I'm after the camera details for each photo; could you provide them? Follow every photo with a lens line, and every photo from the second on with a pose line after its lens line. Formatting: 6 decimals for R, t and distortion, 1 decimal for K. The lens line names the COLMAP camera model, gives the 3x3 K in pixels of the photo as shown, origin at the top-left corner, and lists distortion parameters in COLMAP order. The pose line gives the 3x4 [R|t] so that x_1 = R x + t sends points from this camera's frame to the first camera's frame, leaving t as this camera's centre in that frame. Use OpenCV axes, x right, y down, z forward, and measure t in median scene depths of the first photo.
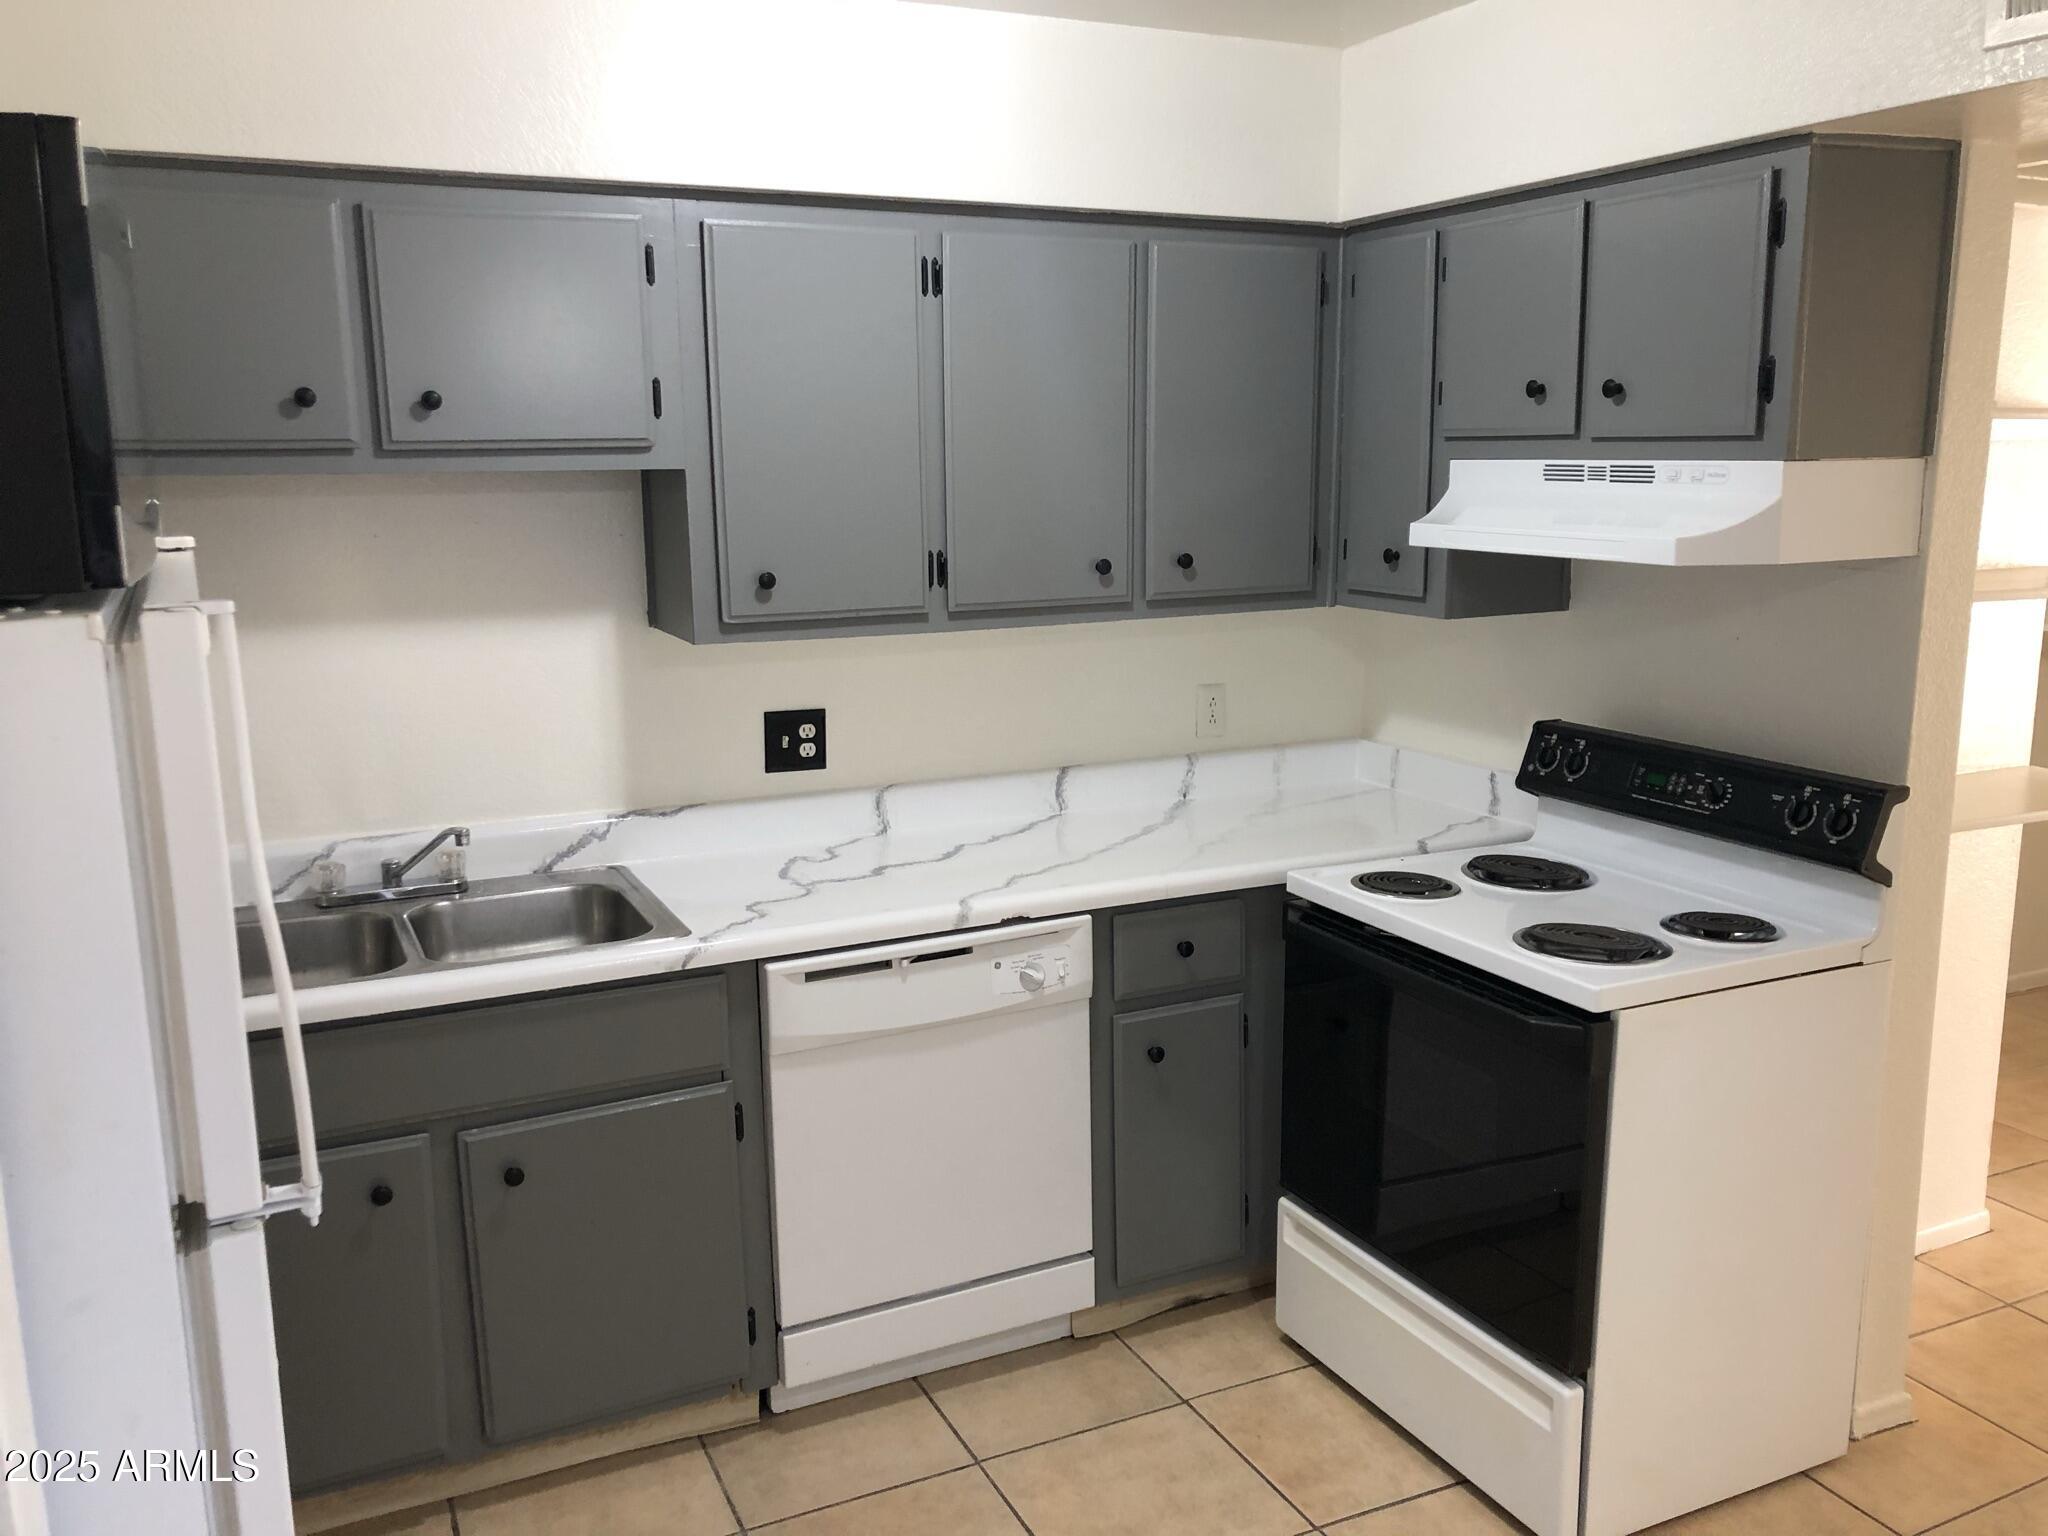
lens RADIAL K [[1673.8, 0, 1011.1], [0, 1673.8, 754.8], [0, 0, 1]] dist [0.103125, -0.172341]
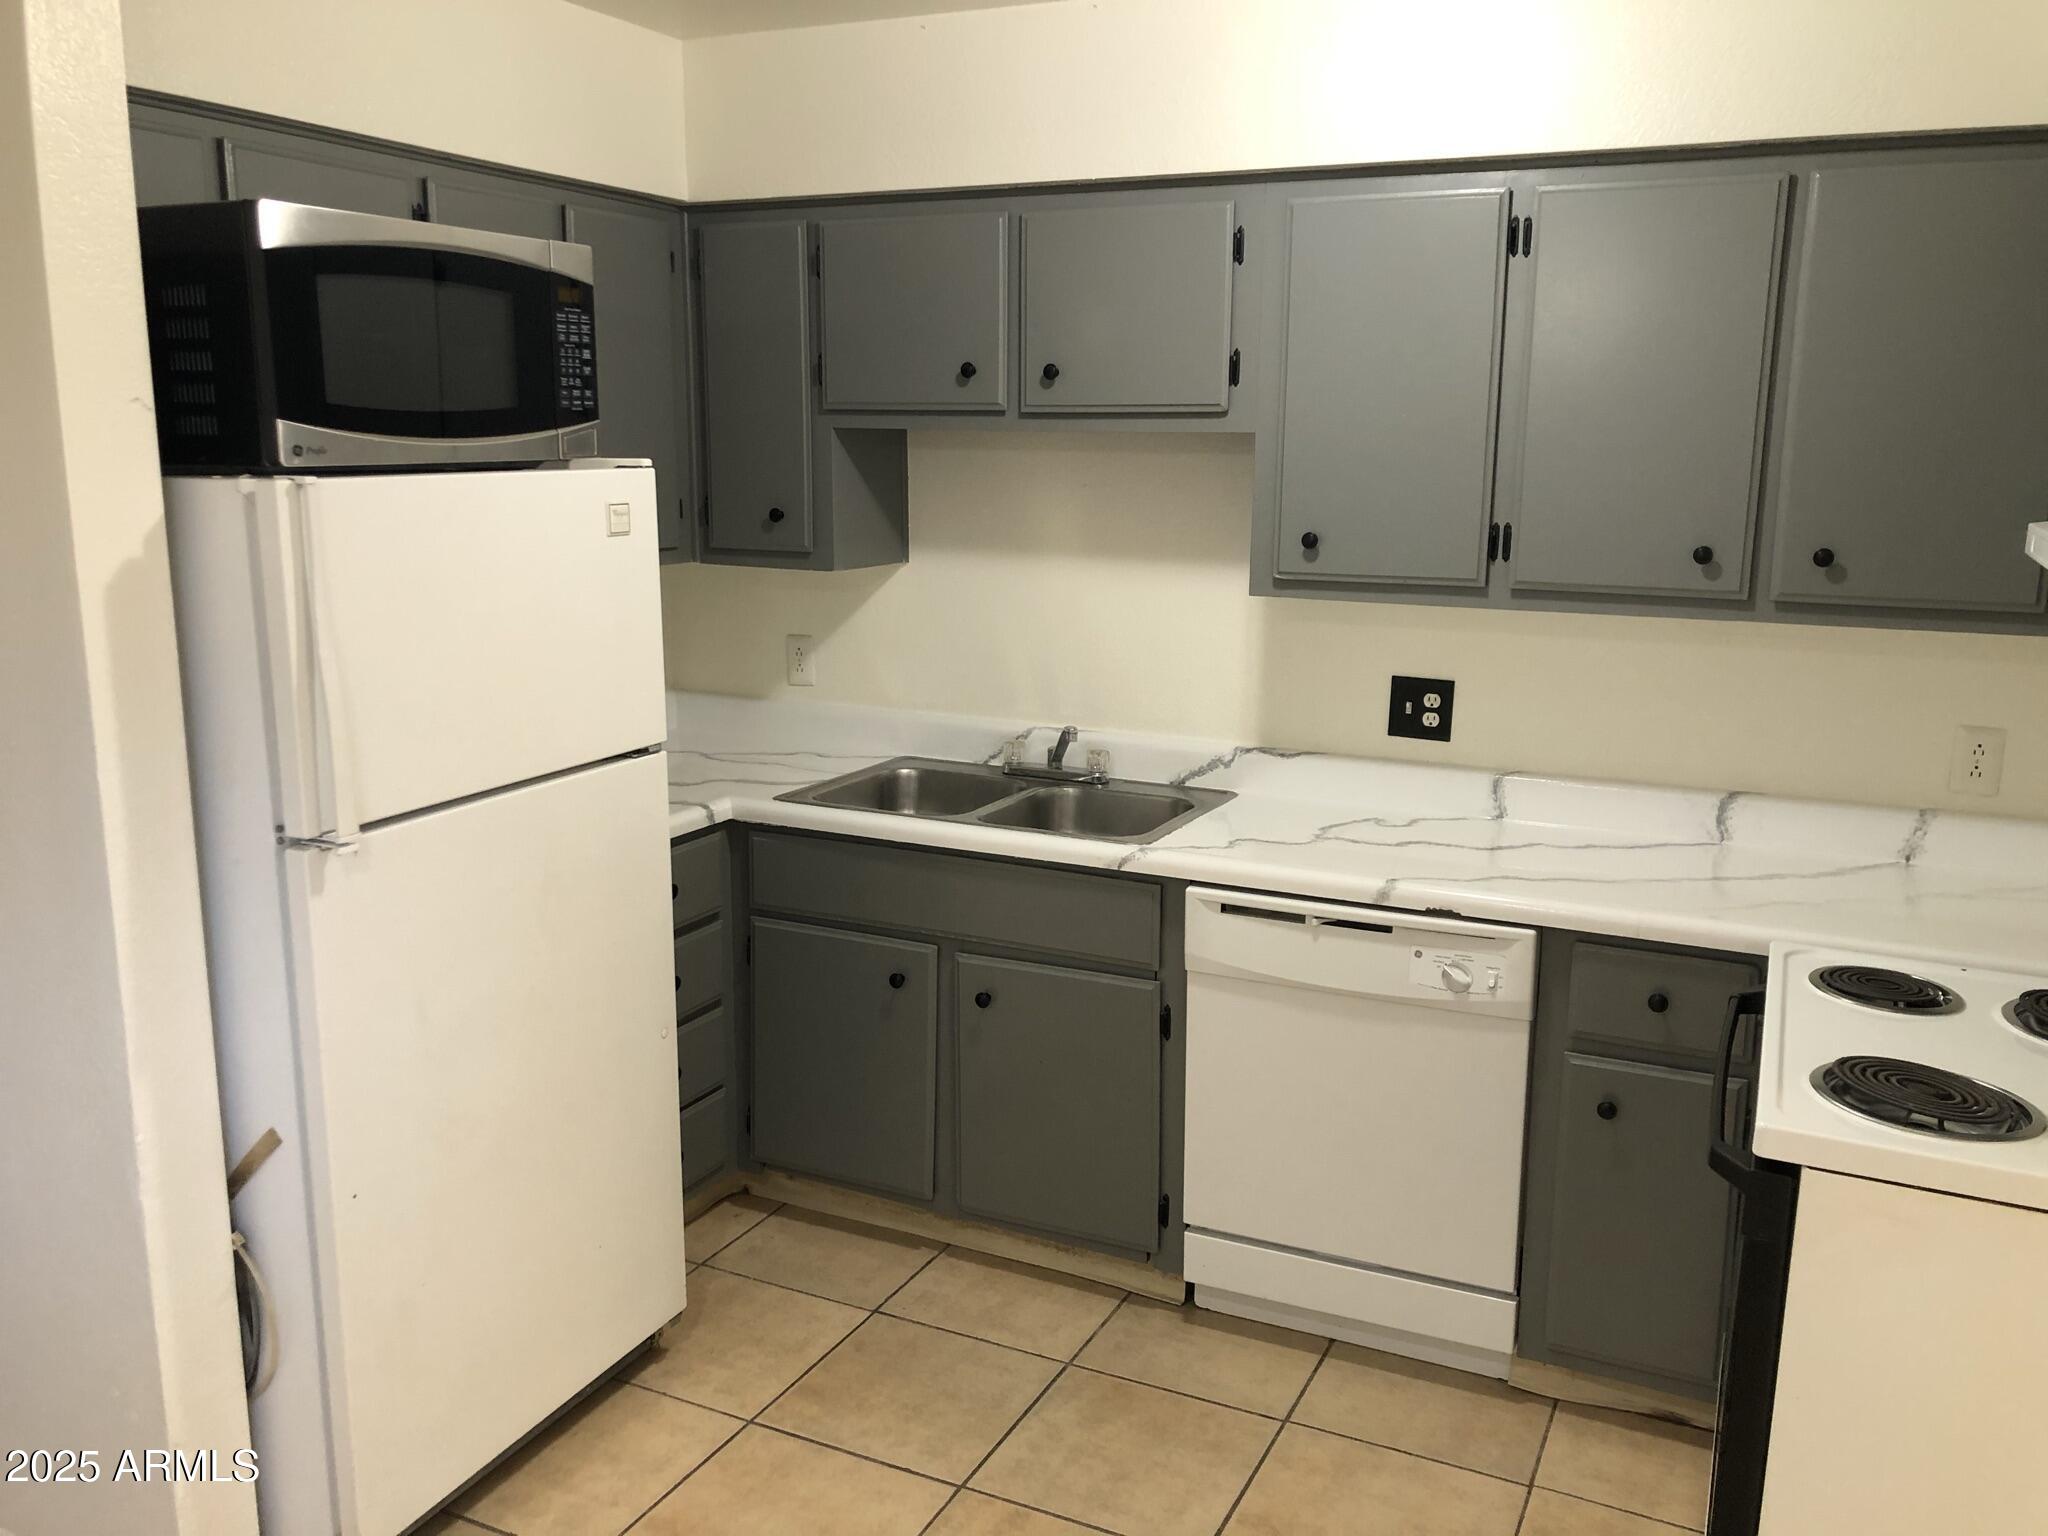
lens RADIAL K [[1673.8, 0, 1011.1], [0, 1673.8, 754.8], [0, 0, 1]] dist [0.103125, -0.172341]
pose [[0.630548, 0.166107, -0.758167, 0.531866], [-0.159264, 0.983735, 0.083071, -0.028318], [0.759634, 0.068368, 0.646747, 0.180594]]
